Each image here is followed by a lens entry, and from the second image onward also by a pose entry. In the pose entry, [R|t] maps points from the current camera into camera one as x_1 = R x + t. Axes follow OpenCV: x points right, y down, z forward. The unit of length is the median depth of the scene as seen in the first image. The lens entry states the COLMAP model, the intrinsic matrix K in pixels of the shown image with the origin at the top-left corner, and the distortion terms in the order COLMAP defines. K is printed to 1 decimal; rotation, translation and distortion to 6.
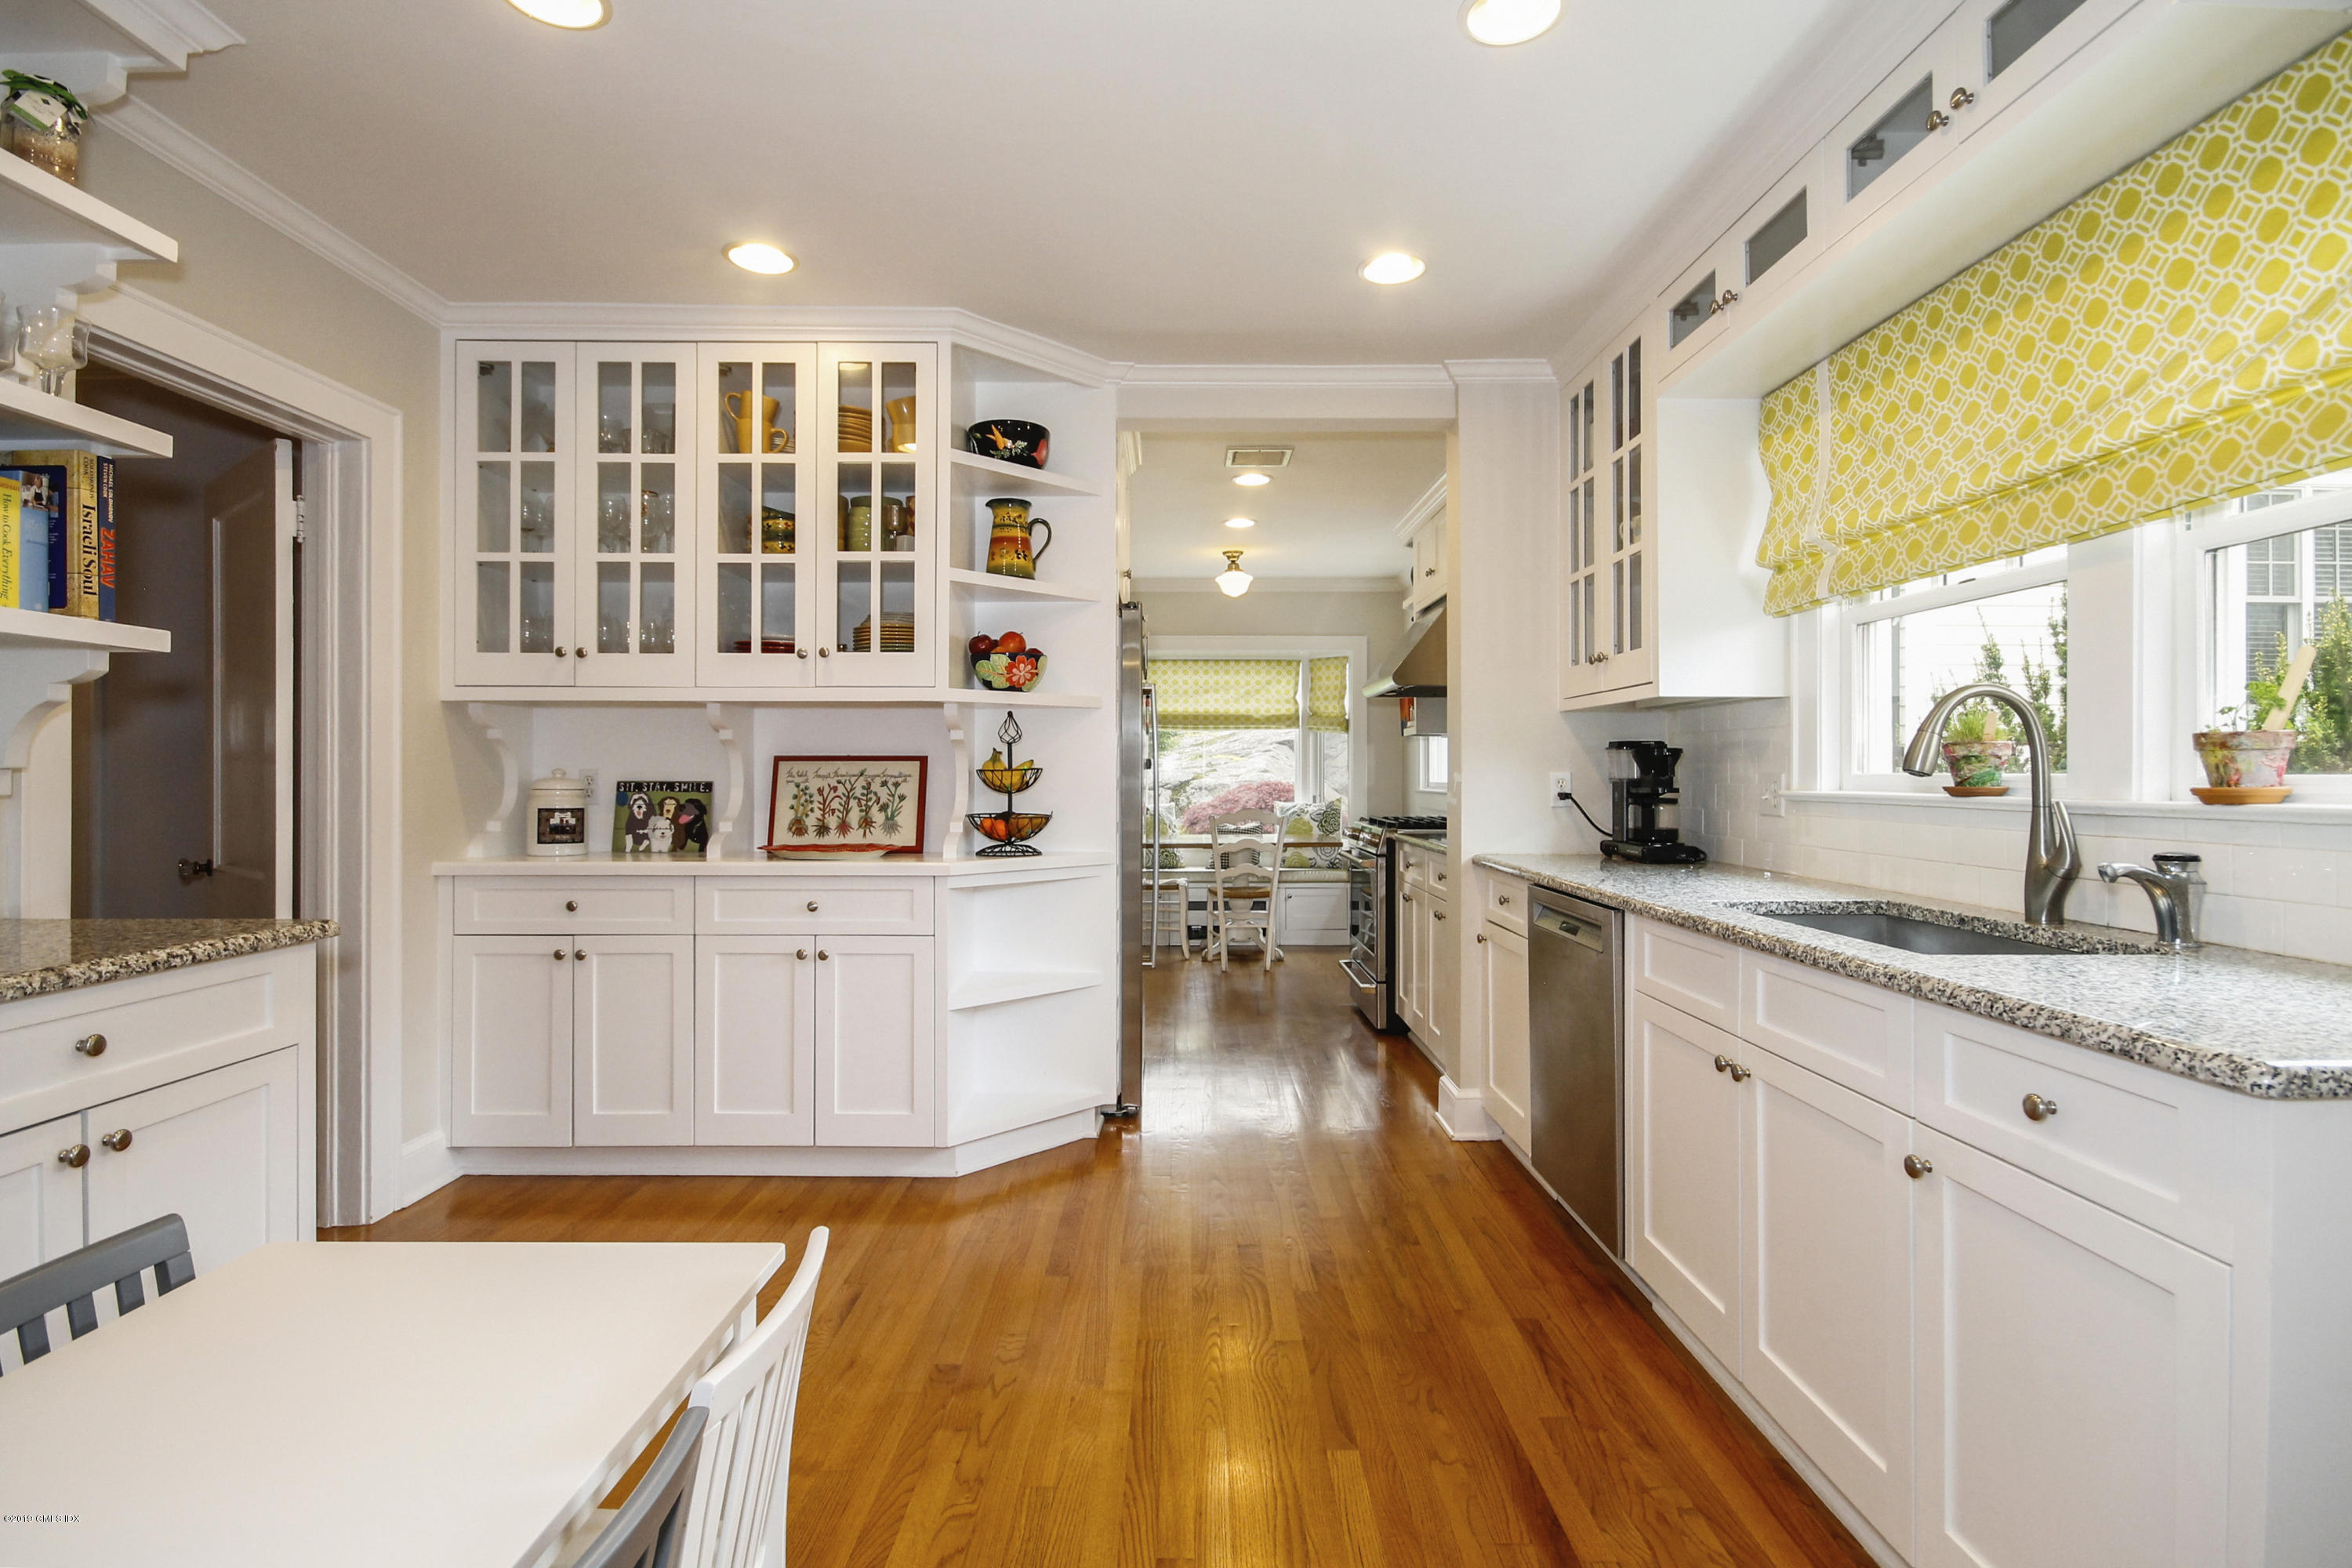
lens RADIAL K [[1129.1, 0, 1180.6], [0, 1129.1, 774.9], [0, 0, 1]] dist [-0.002174, -0.000408]
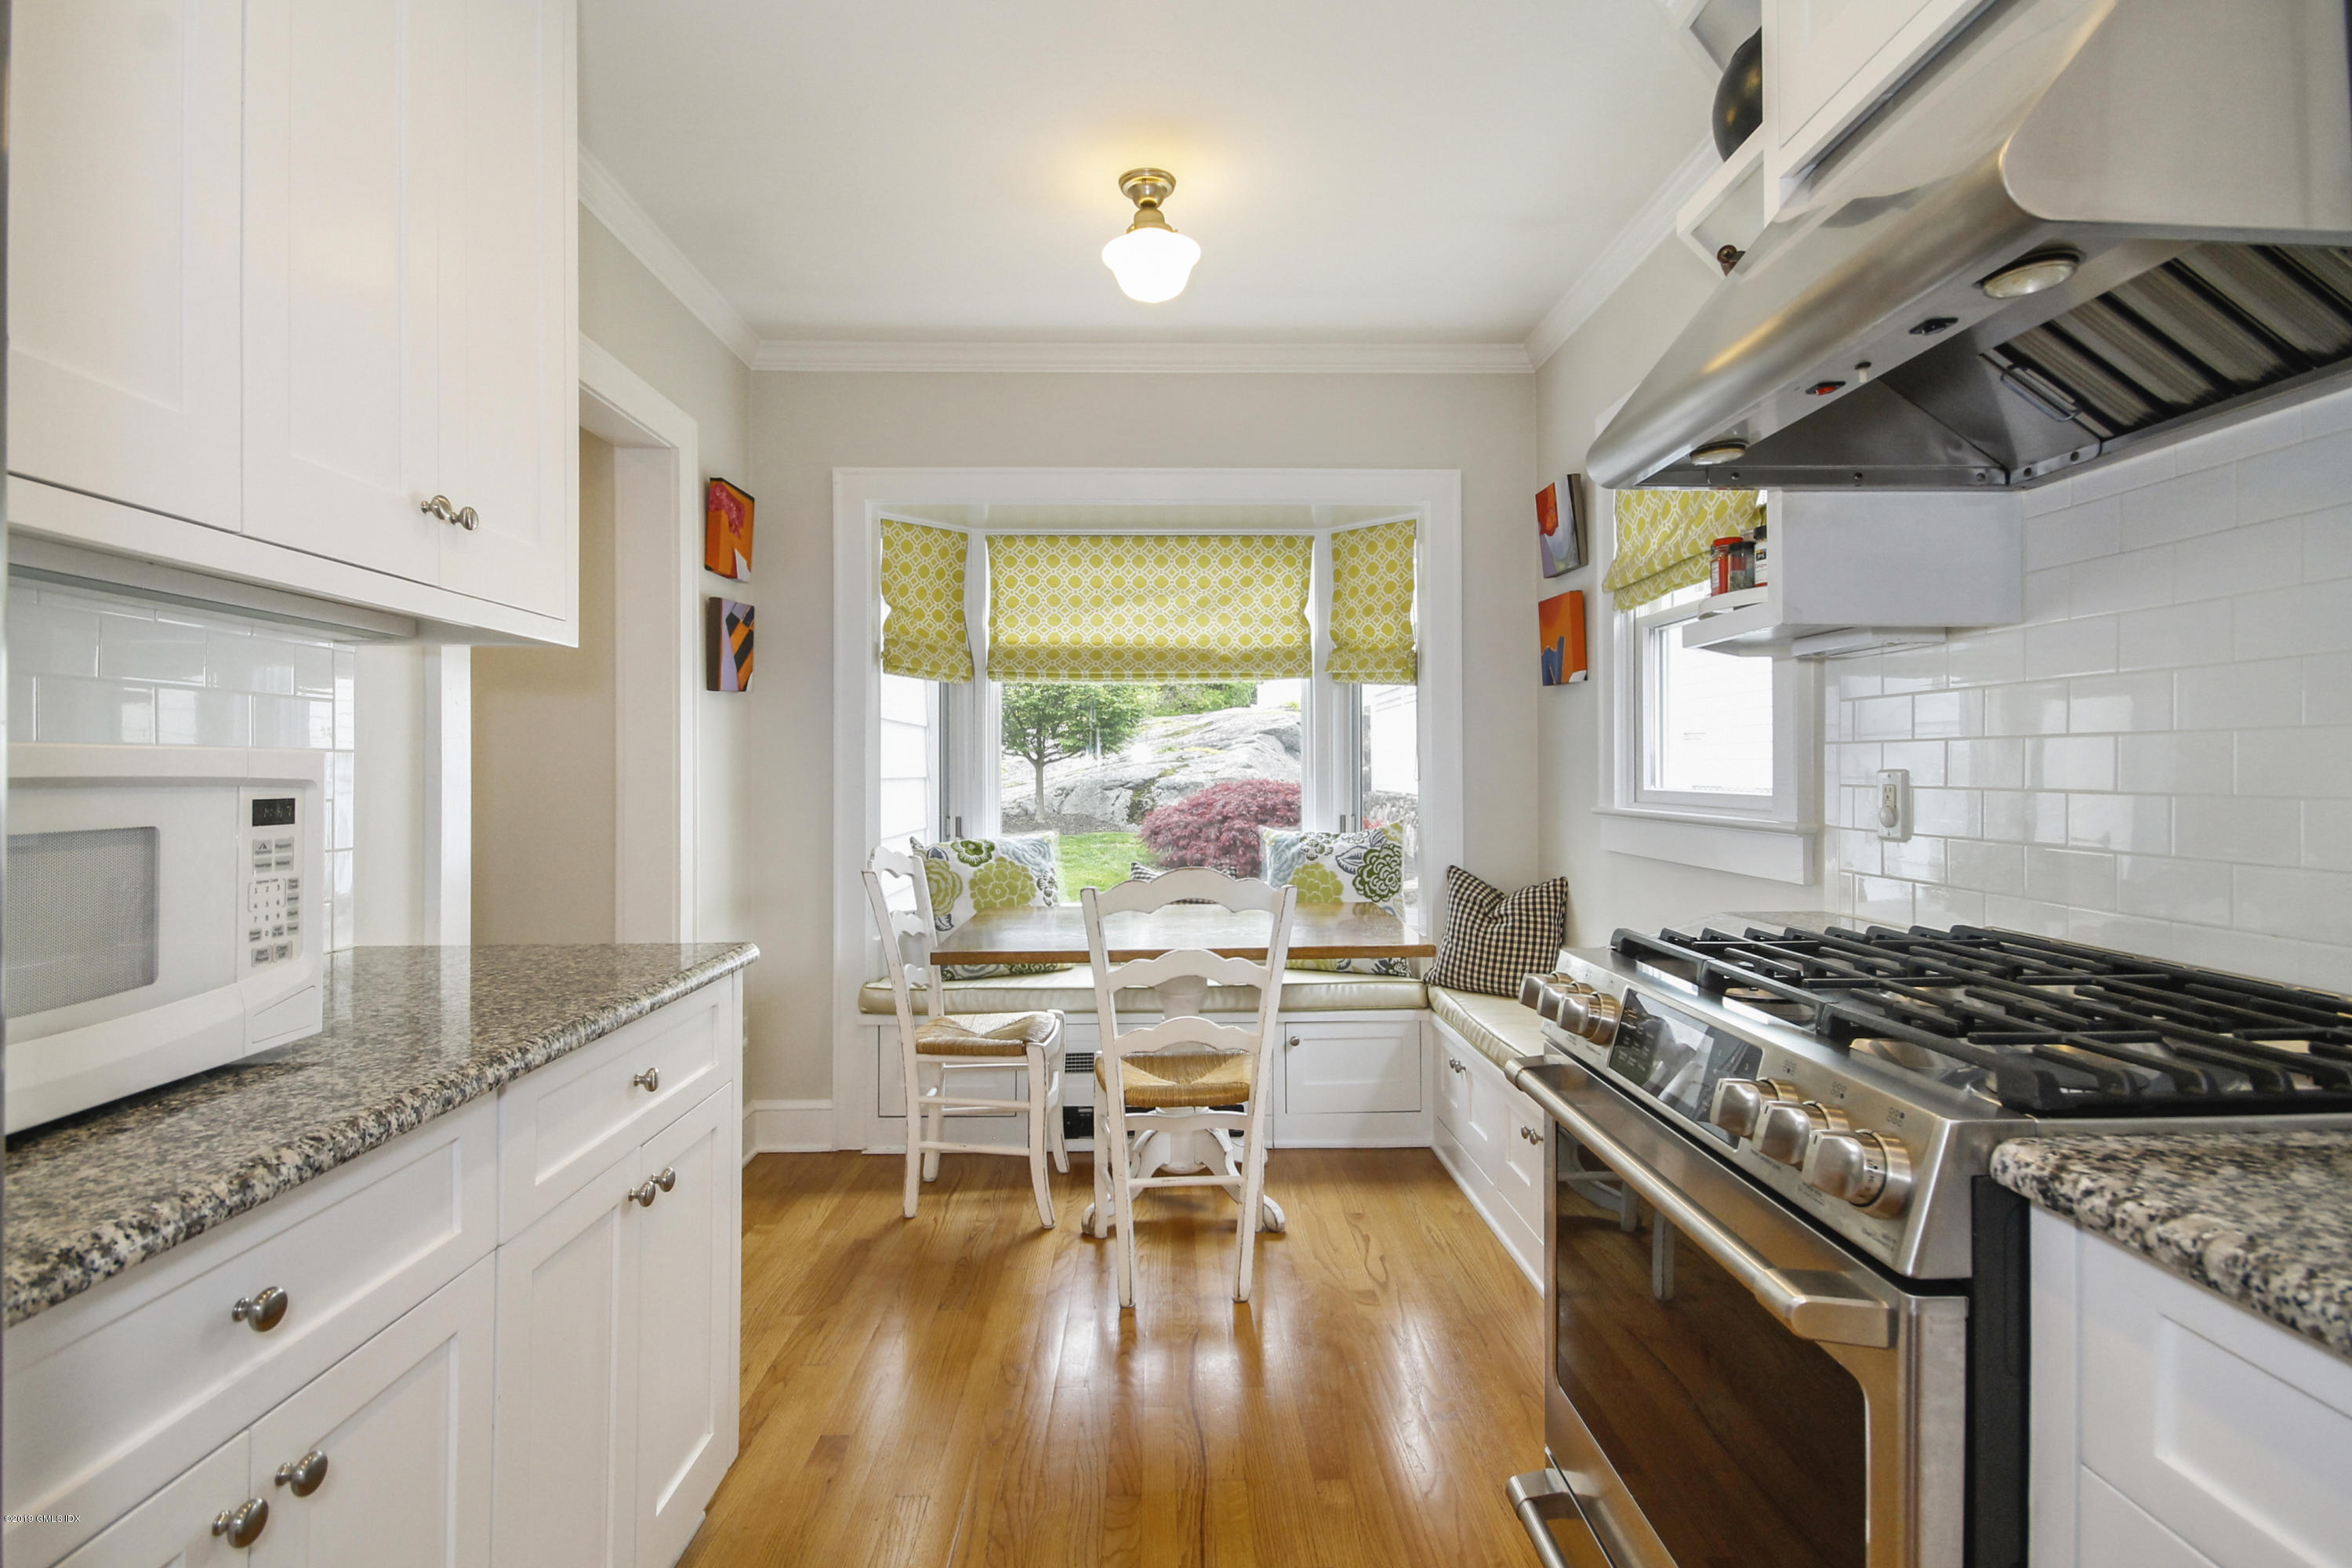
lens RADIAL K [[1129.1, 0, 1180.6], [0, 1129.1, 774.9], [0, 0, 1]] dist [-0.002174, -0.000408]
pose [[0.999893, -0.004635, 0.013877, 0.042396], [0.004585, 0.999983, 0.003662, -0.001190], [-0.013894, -0.003598, 0.999897, 0.518496]]
